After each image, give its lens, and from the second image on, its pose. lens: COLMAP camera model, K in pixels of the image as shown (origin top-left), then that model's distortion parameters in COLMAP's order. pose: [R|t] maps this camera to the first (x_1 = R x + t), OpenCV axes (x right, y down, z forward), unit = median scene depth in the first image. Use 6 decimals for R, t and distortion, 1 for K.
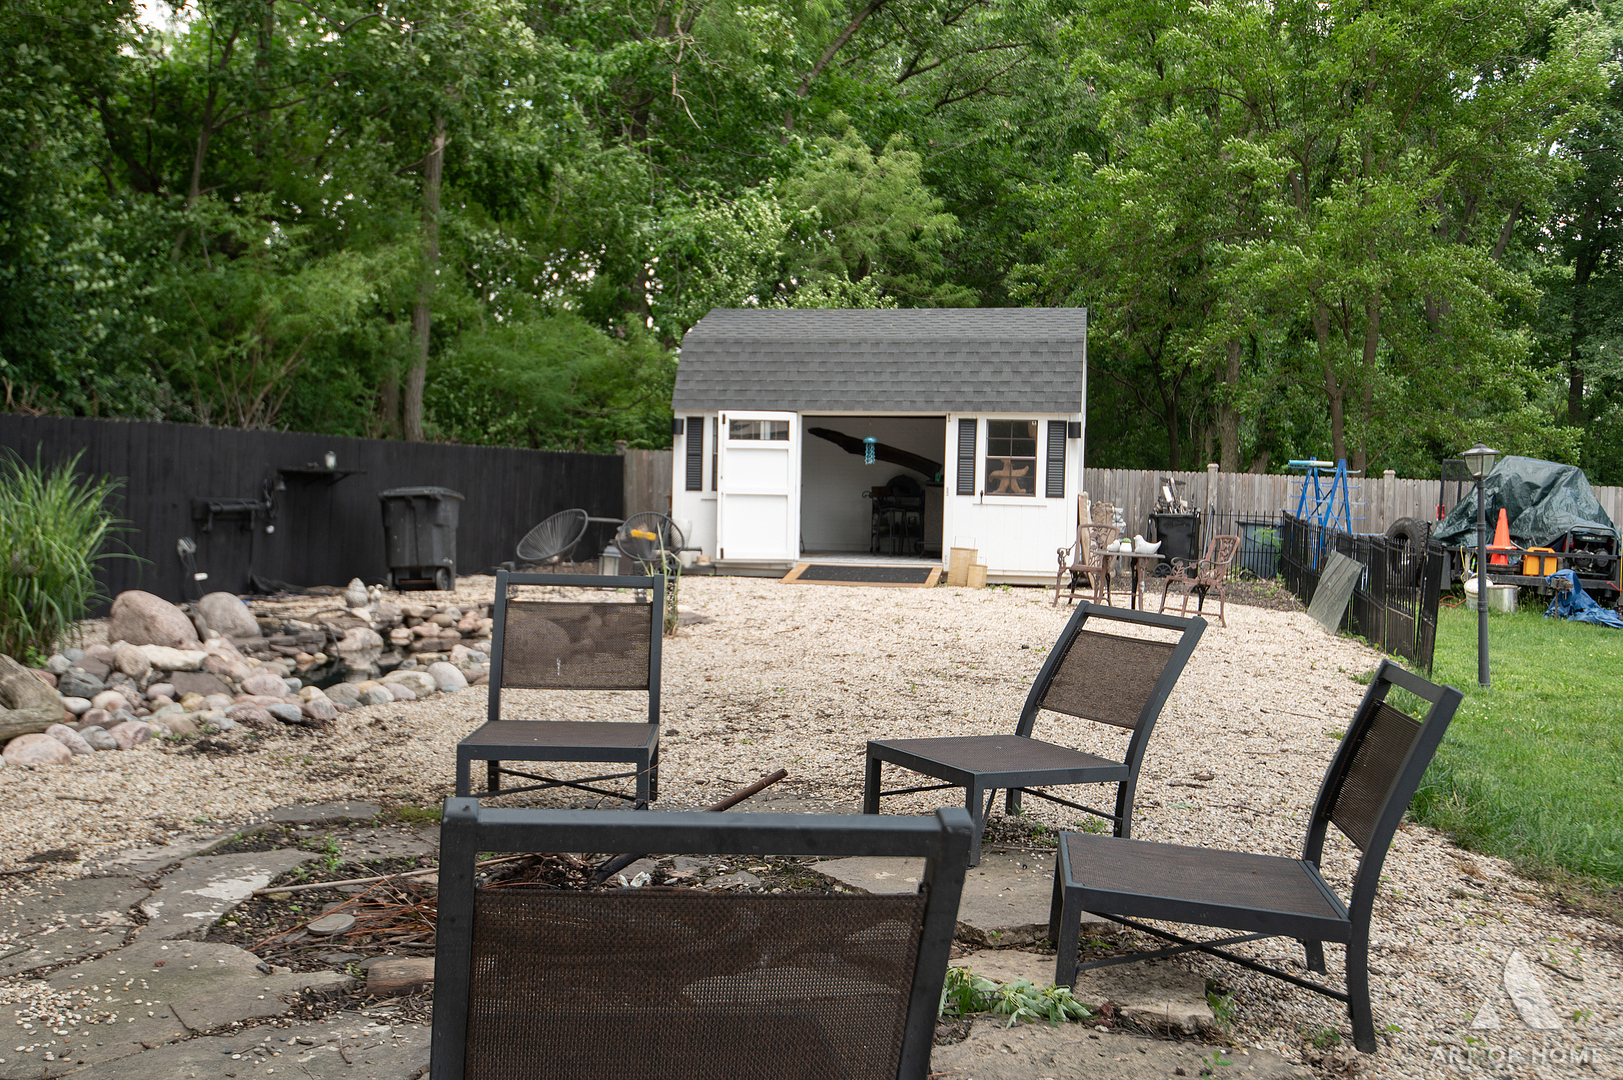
lens RADIAL K [[1570.7, 0, 766.0], [0, 1570.7, 558.5], [0, 0, 1]] dist [0.006922, 0.036648]
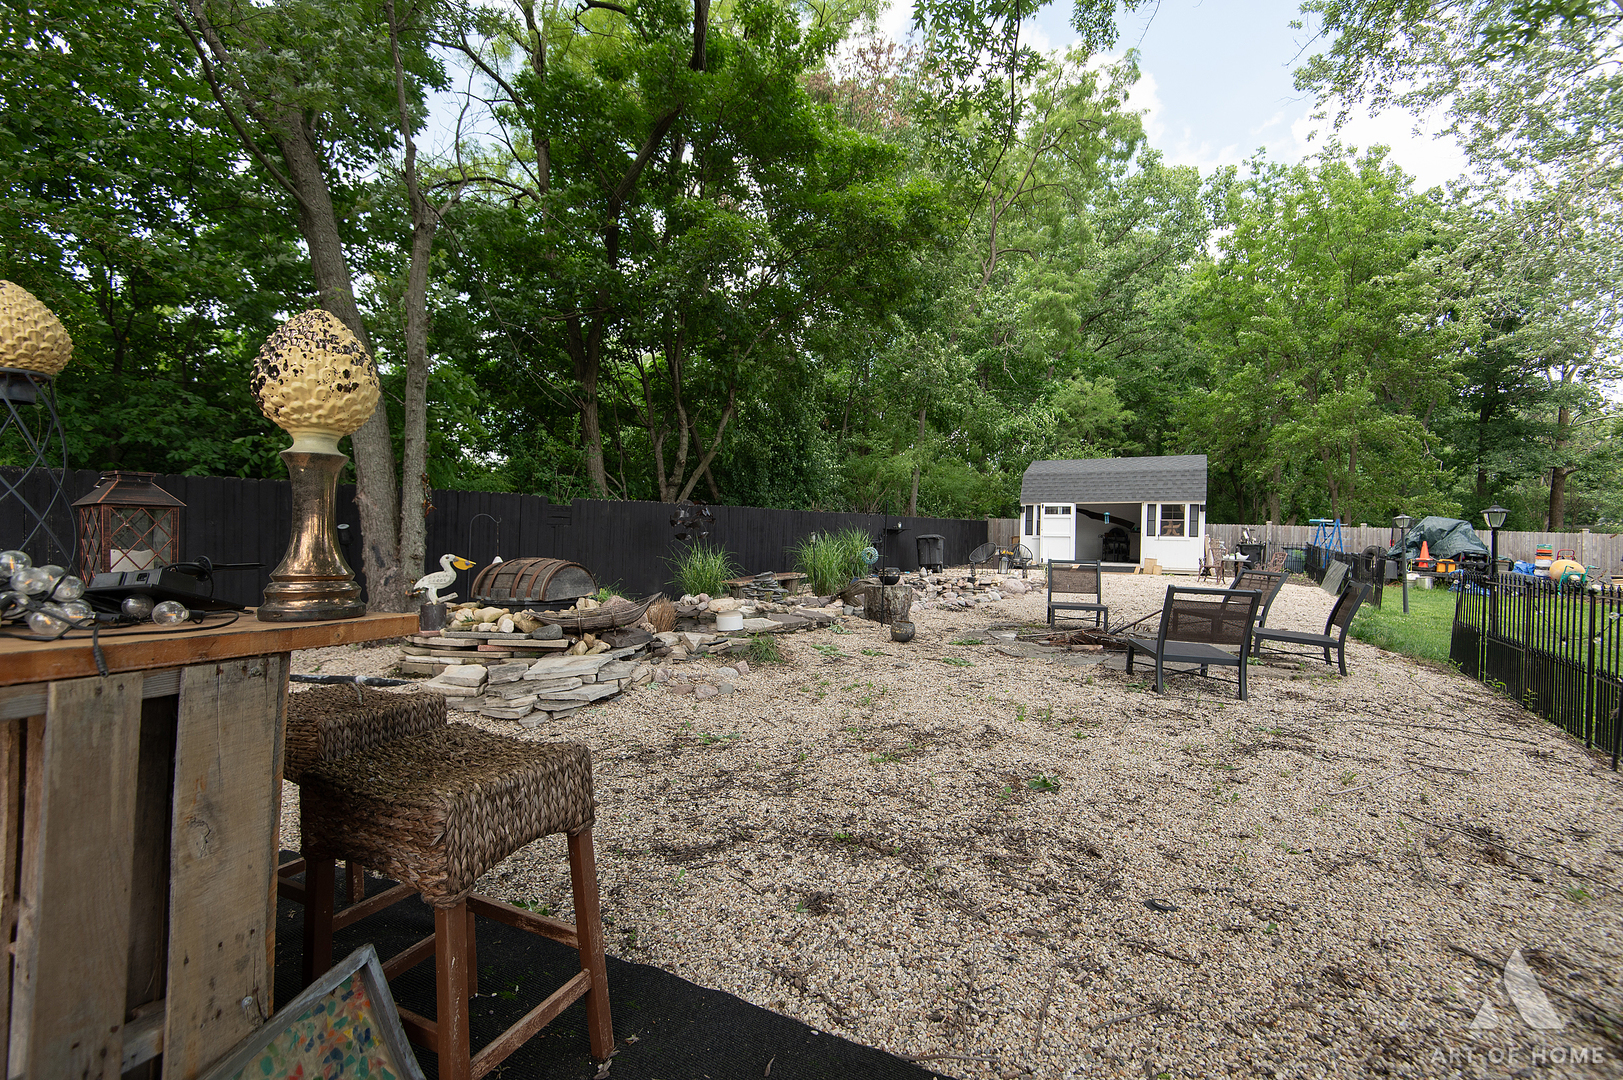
lens RADIAL K [[733.0, 0, 803.7], [0, 733.0, 542.1], [0, 0, 1]] dist [0.034613, -0.019415]
pose [[0.962539, -0.003790, -0.271118, -0.072174], [-0.005413, 0.999435, -0.033186, 0.007994], [0.271090, 0.033410, 0.961974, -0.203701]]
